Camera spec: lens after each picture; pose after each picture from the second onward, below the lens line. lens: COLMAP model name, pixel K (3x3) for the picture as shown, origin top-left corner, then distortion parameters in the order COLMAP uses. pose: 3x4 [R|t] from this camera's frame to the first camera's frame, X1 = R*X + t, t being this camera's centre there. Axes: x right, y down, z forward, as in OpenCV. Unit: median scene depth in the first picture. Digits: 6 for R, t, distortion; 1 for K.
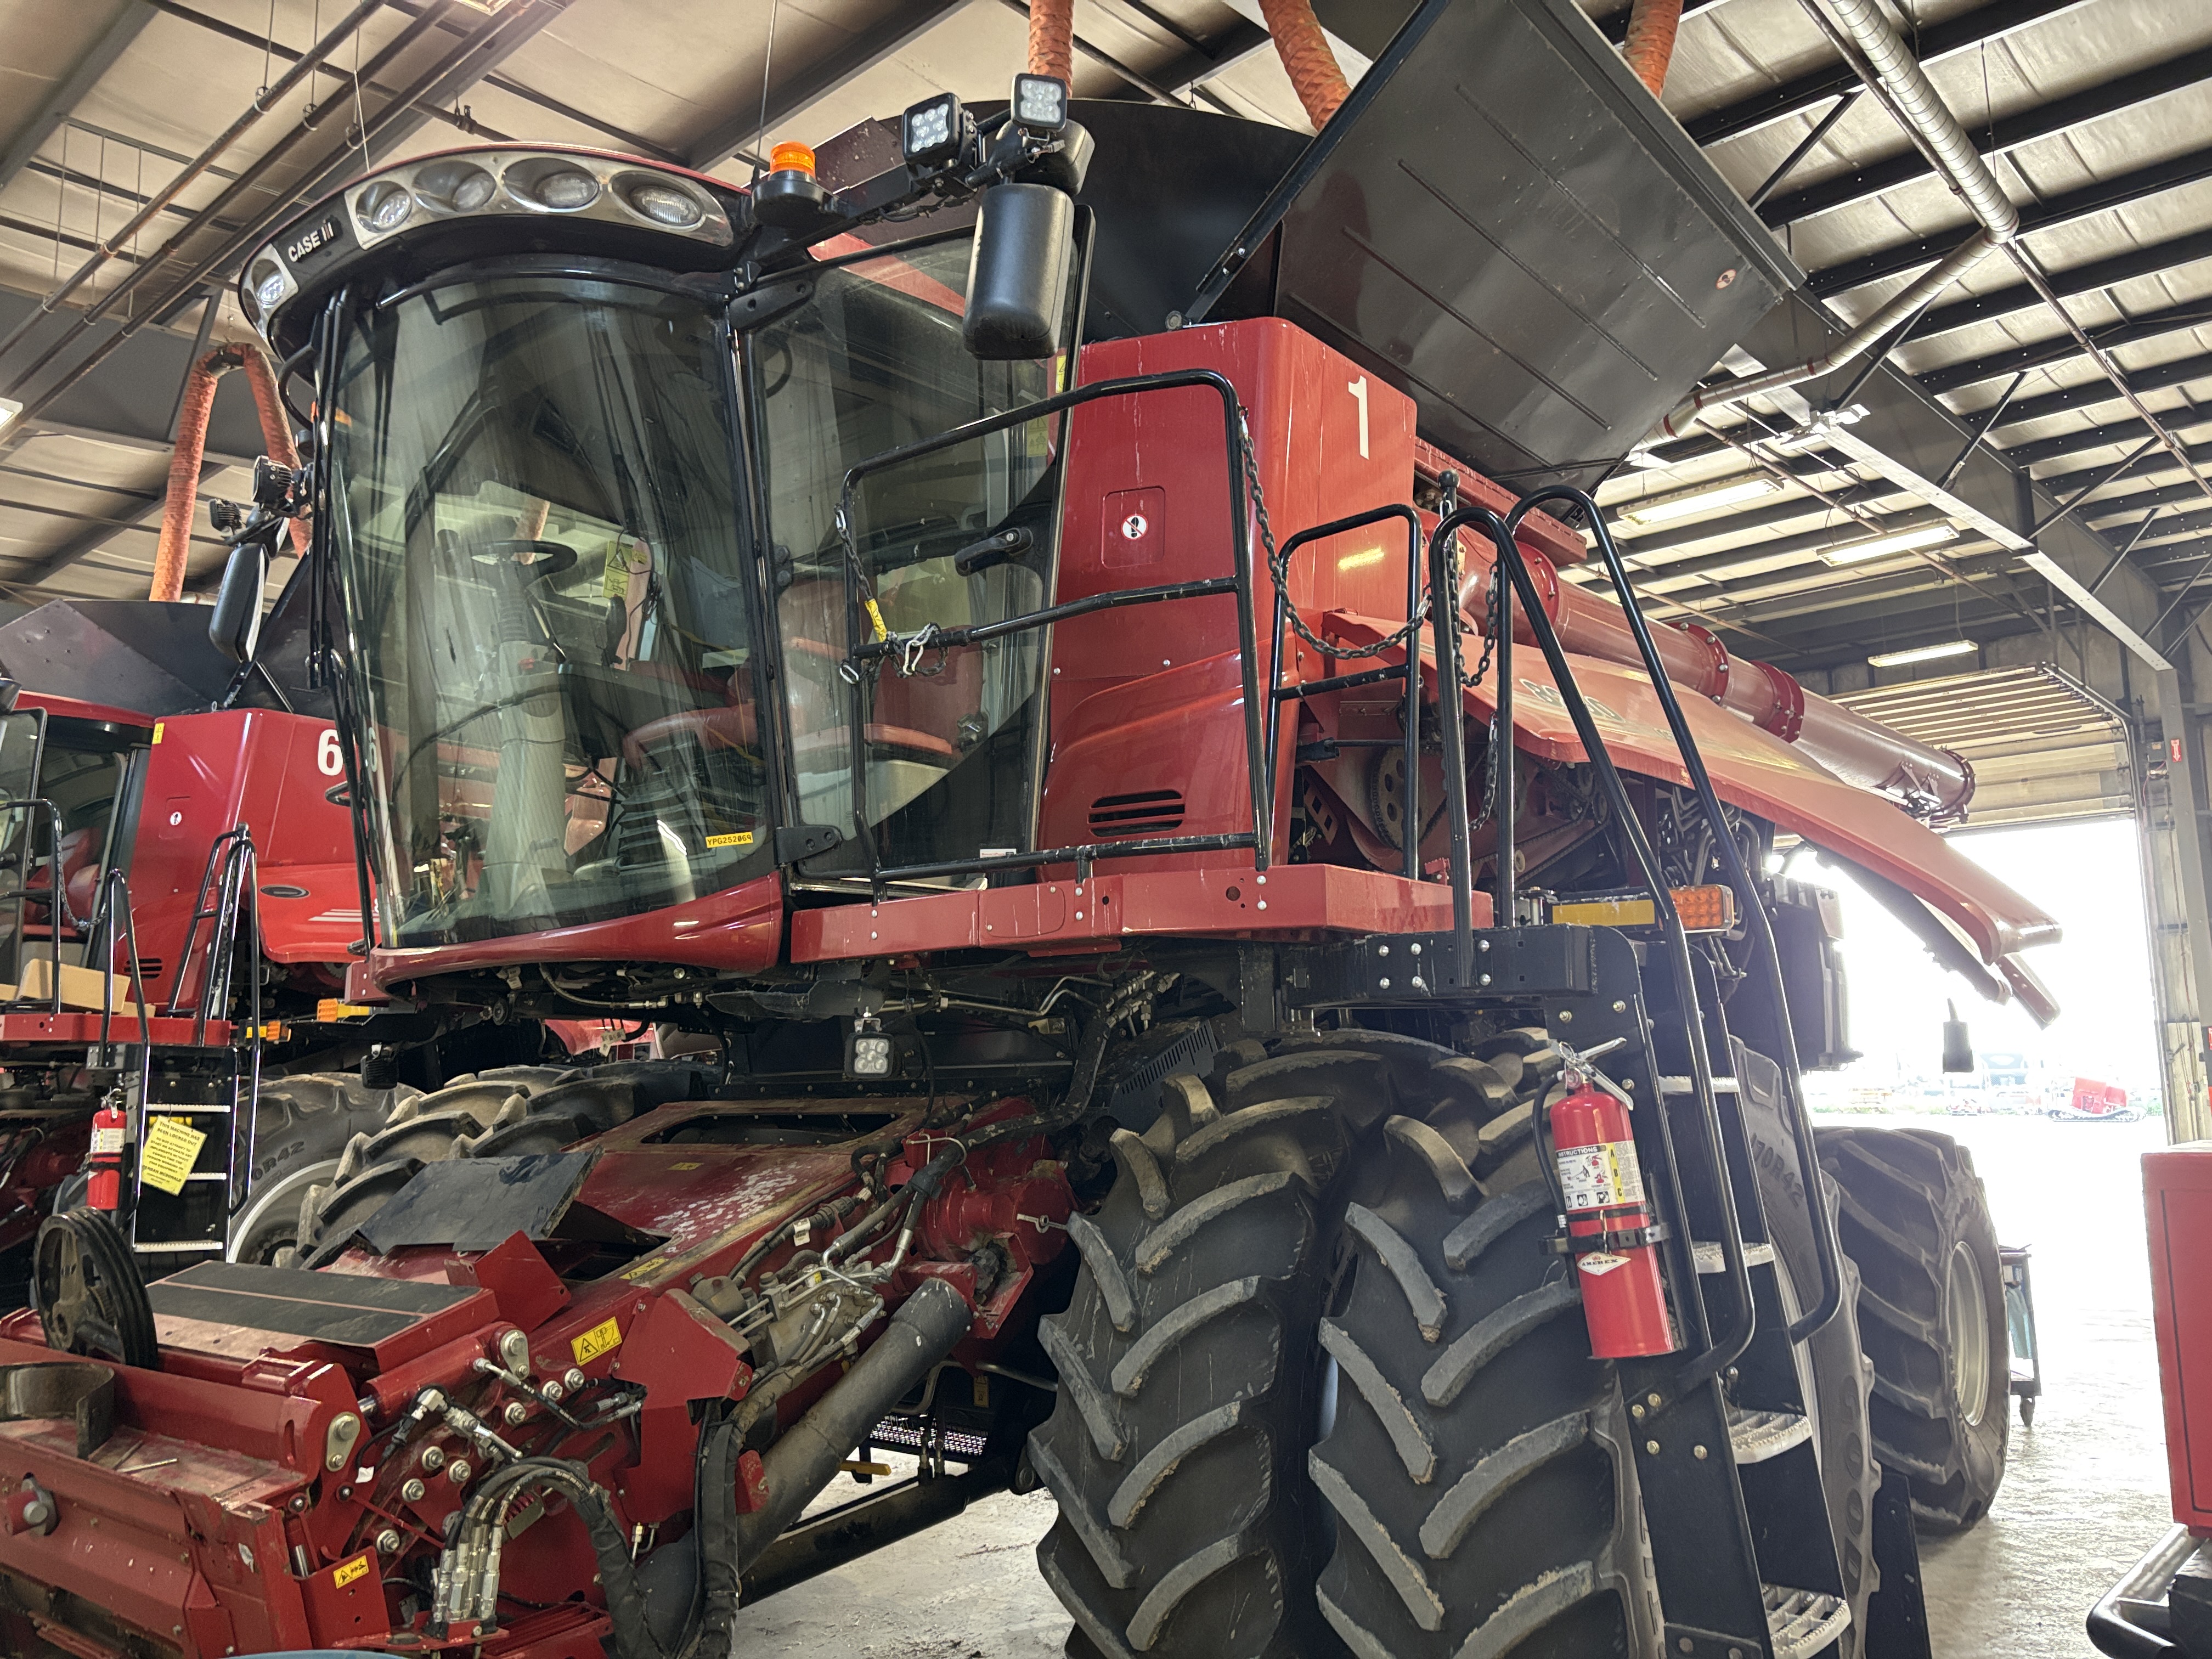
lens RADIAL K [[1679.7, 0, 1102.4], [0, 1679.7, 827.3], [0, 0, 1]] dist [0.021417, -0.007871]
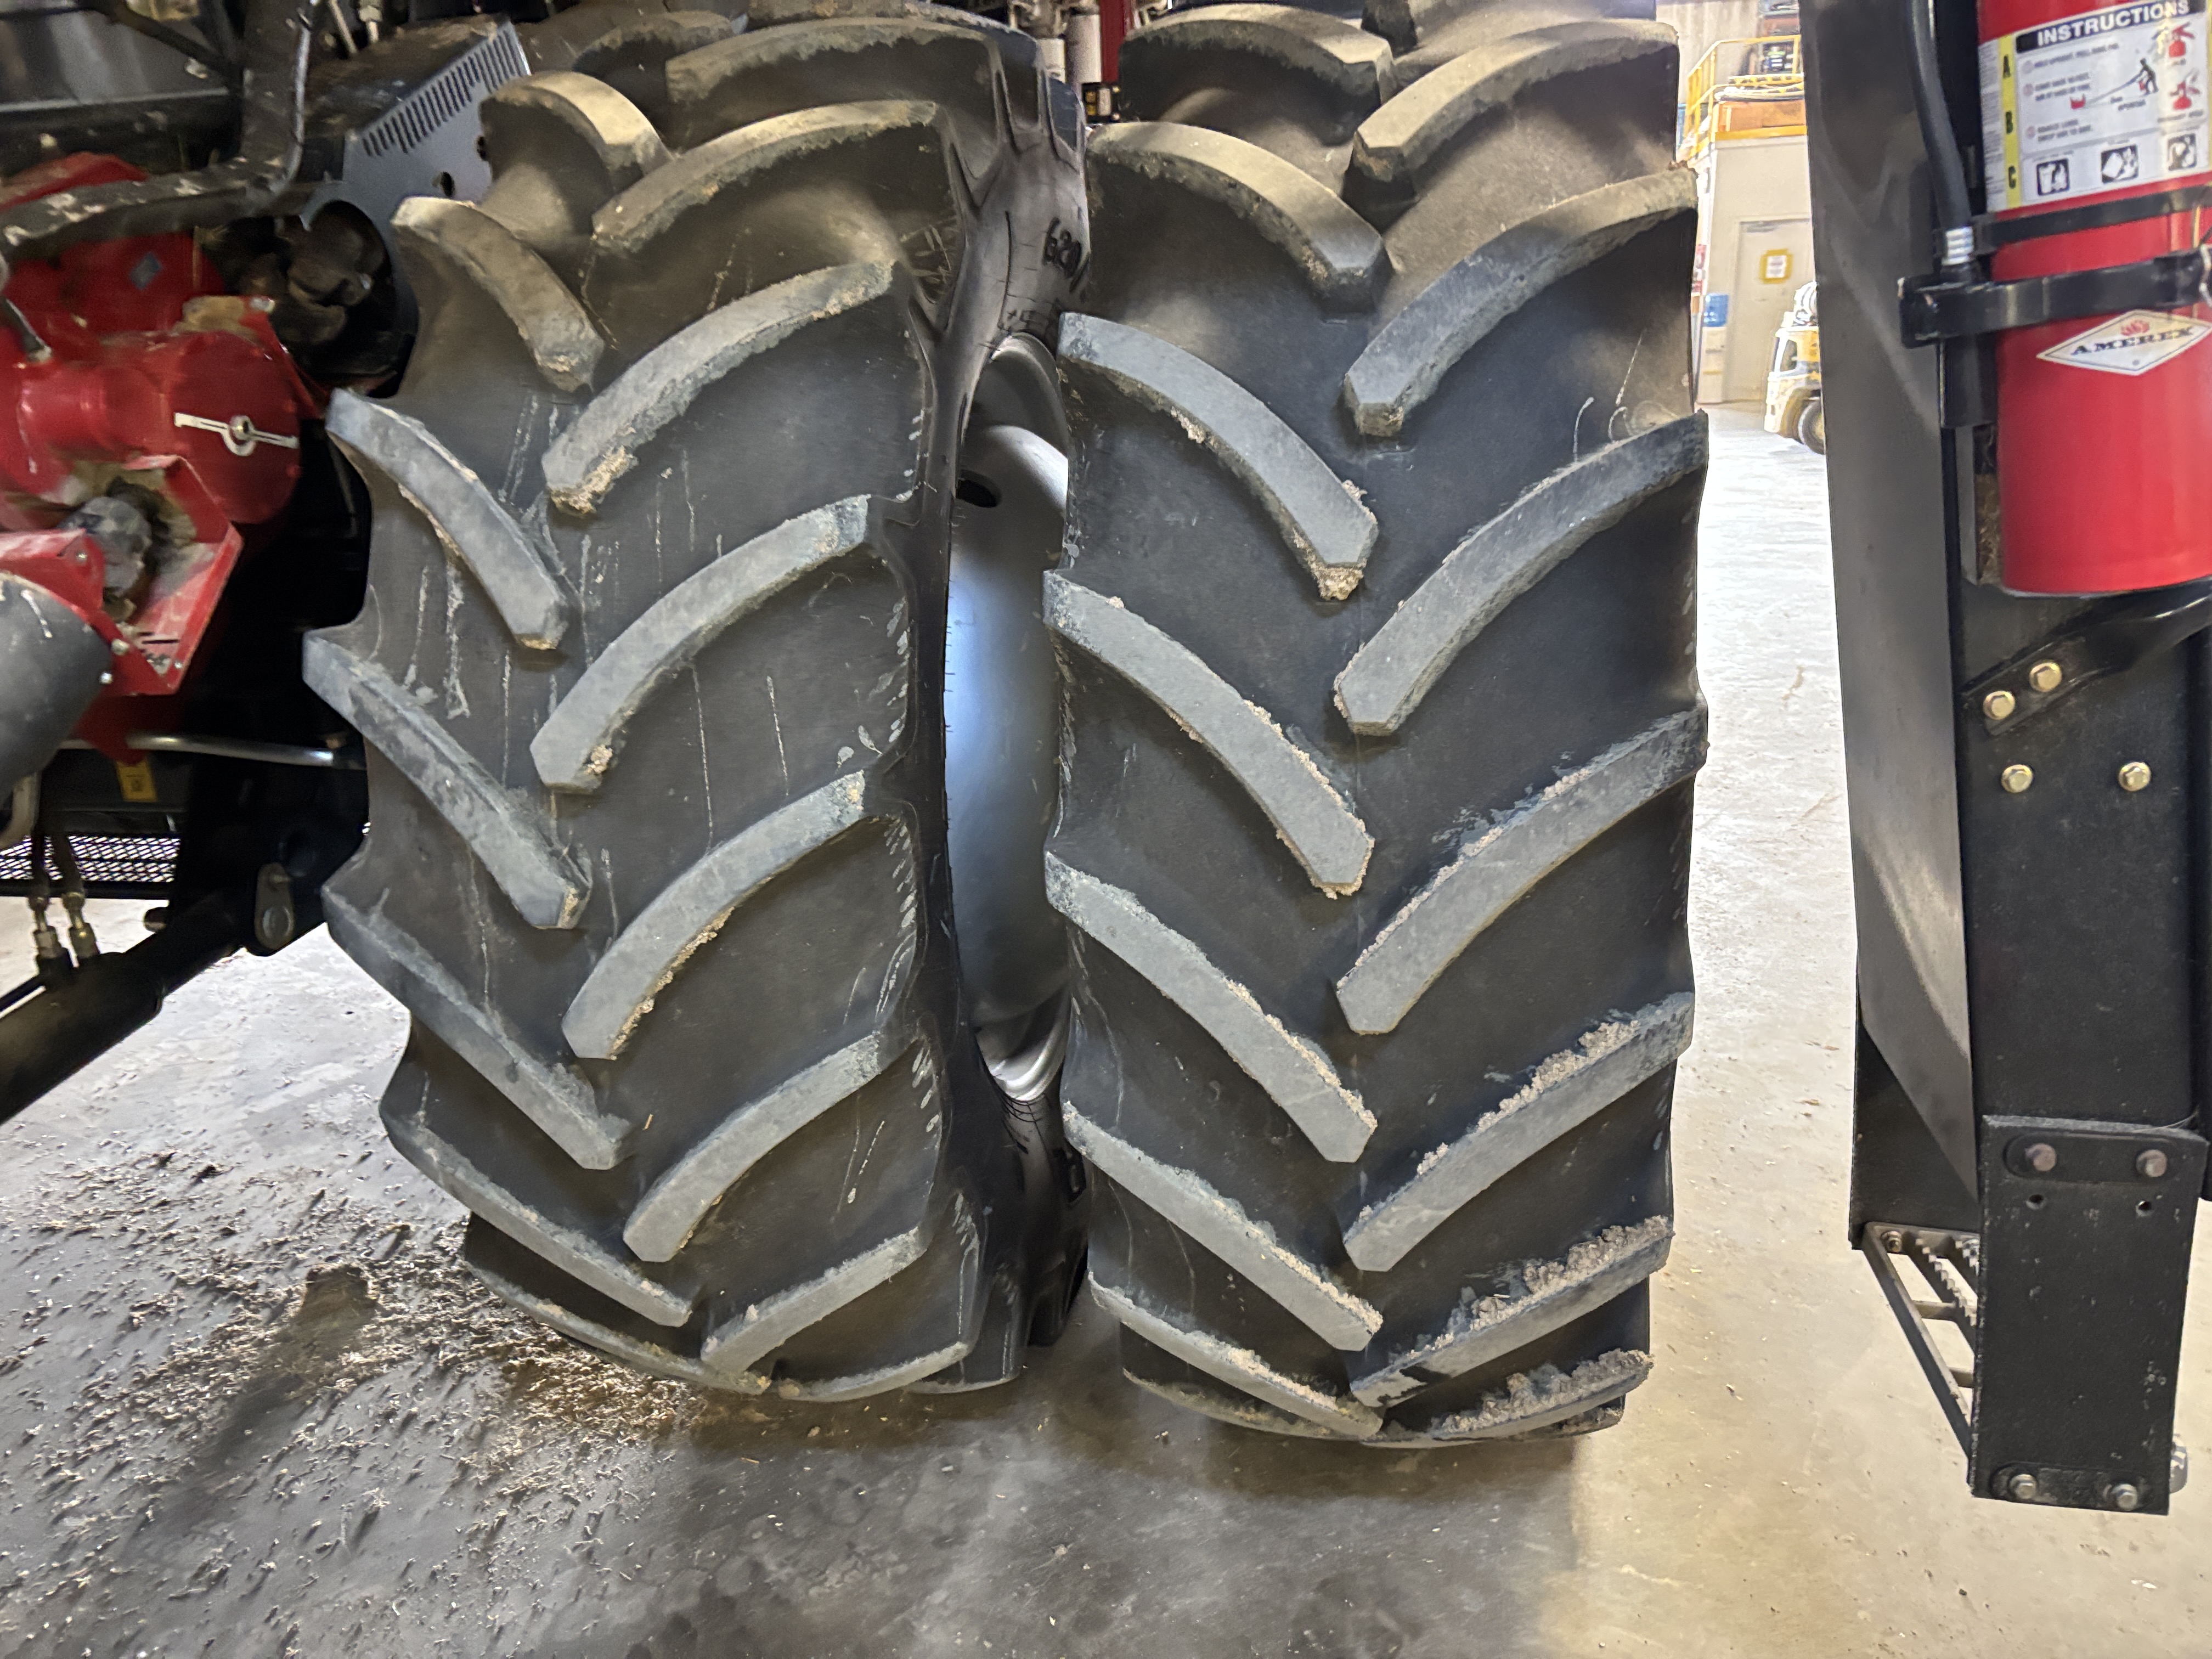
lens RADIAL K [[1679.7, 0, 1110.9], [0, 1679.7, 820.2], [0, 0, 1]] dist [0.021417, -0.007871]
pose [[0.877916, -0.159640, 0.451417, -0.060834], [-0.044134, 0.911790, 0.408279, 0.157915], [-0.476775, -0.378358, 0.793430, 0.574667]]
